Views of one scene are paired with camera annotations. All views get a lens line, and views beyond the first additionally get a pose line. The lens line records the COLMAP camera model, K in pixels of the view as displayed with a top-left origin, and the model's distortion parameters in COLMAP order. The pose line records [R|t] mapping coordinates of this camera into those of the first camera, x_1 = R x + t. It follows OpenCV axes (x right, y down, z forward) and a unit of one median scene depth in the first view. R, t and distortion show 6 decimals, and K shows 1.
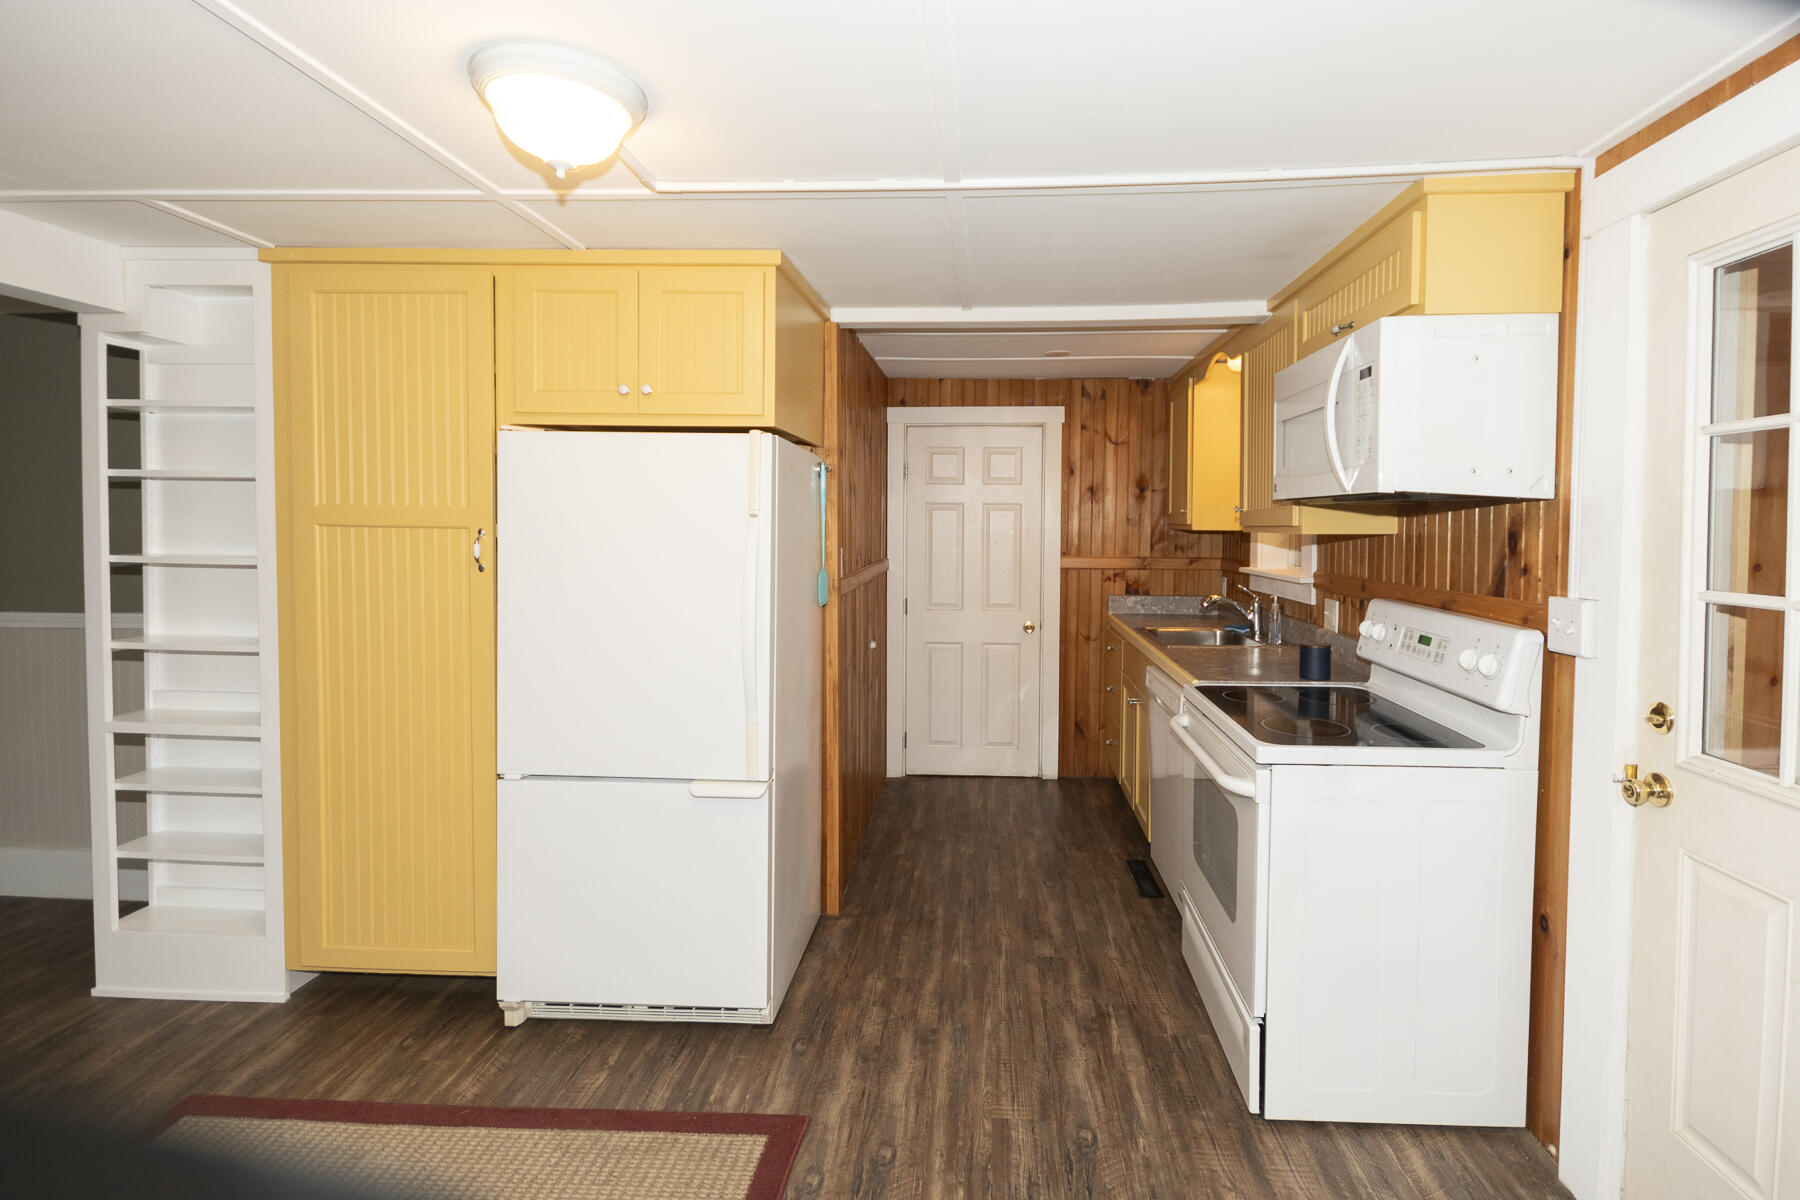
lens RADIAL K [[848.5, 0, 943.4], [0, 848.5, 553.6], [0, 0, 1]] dist [0.003120, -0.002657]
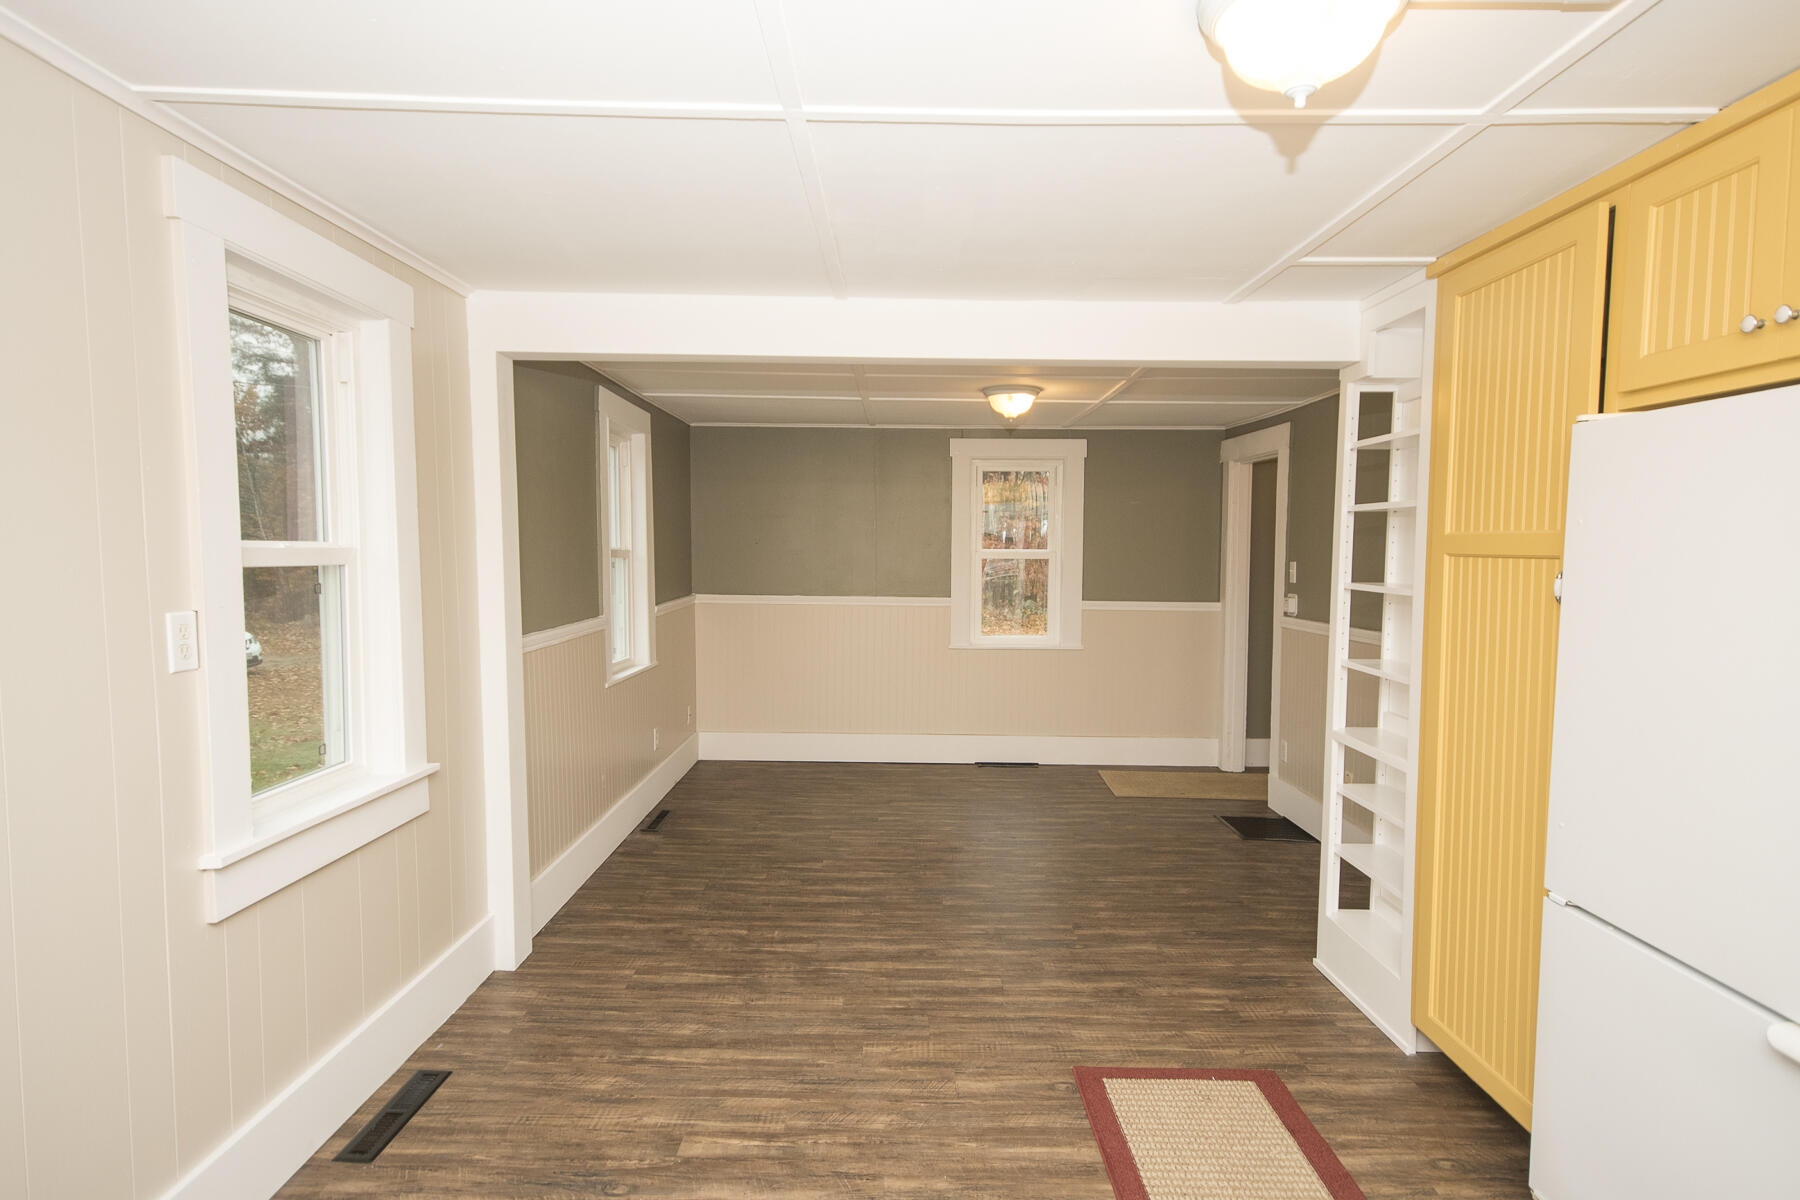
lens RADIAL K [[976.0, 0, 898.0], [0, 976.0, 605.0], [0, 0, 1]] dist [0.021657, 0.001406]
pose [[0.037919, 0.046049, -0.998219, 0.309764], [-0.037251, 0.998308, 0.044638, -0.005903], [0.998586, 0.035492, 0.039570, 0.394747]]
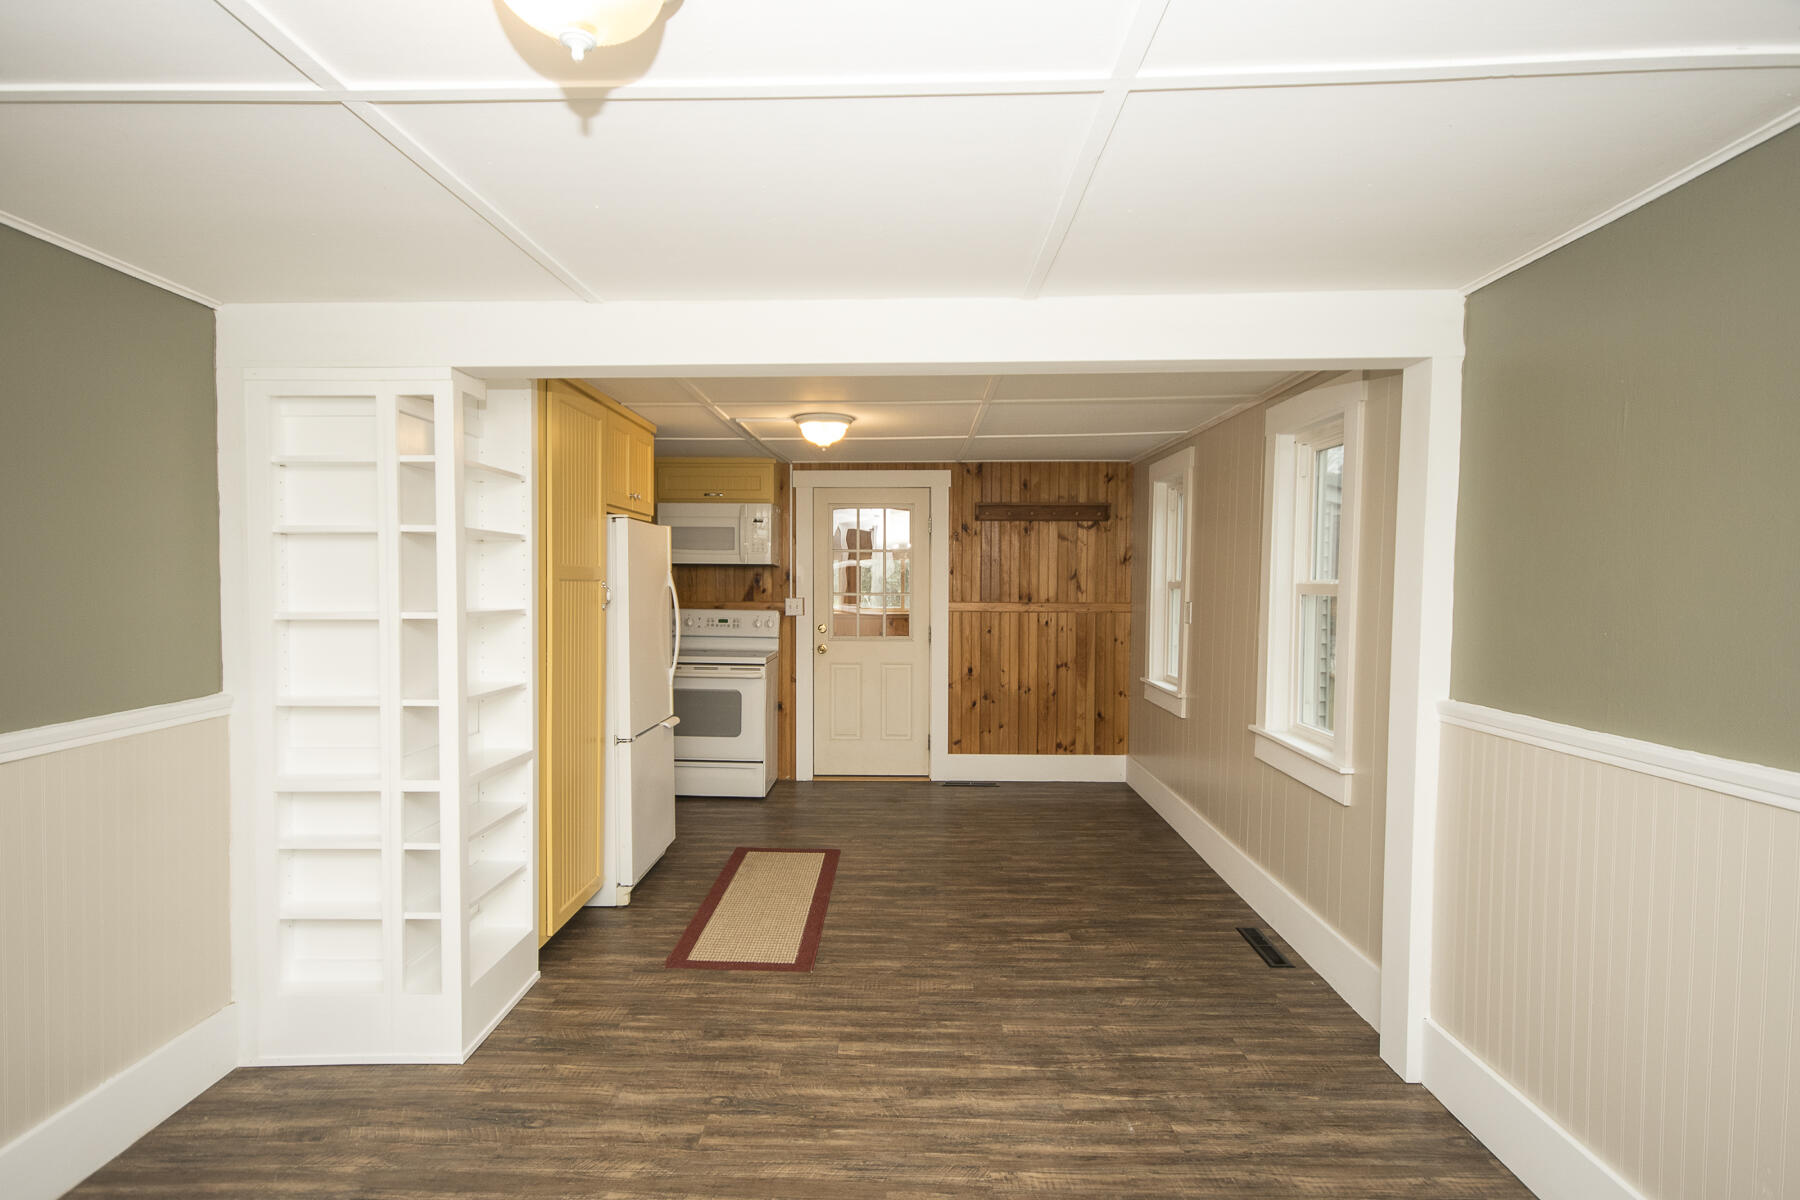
lens RADIAL K [[976.0, 0, 896.1], [0, 976.0, 601.5], [0, 0, 1]] dist [0.021657, 0.001406]
pose [[-0.027088, -0.033831, 0.999060, -2.328587], [0.024874, 0.999095, 0.034507, -0.041278], [-0.999324, 0.025786, -0.026222, 0.559447]]
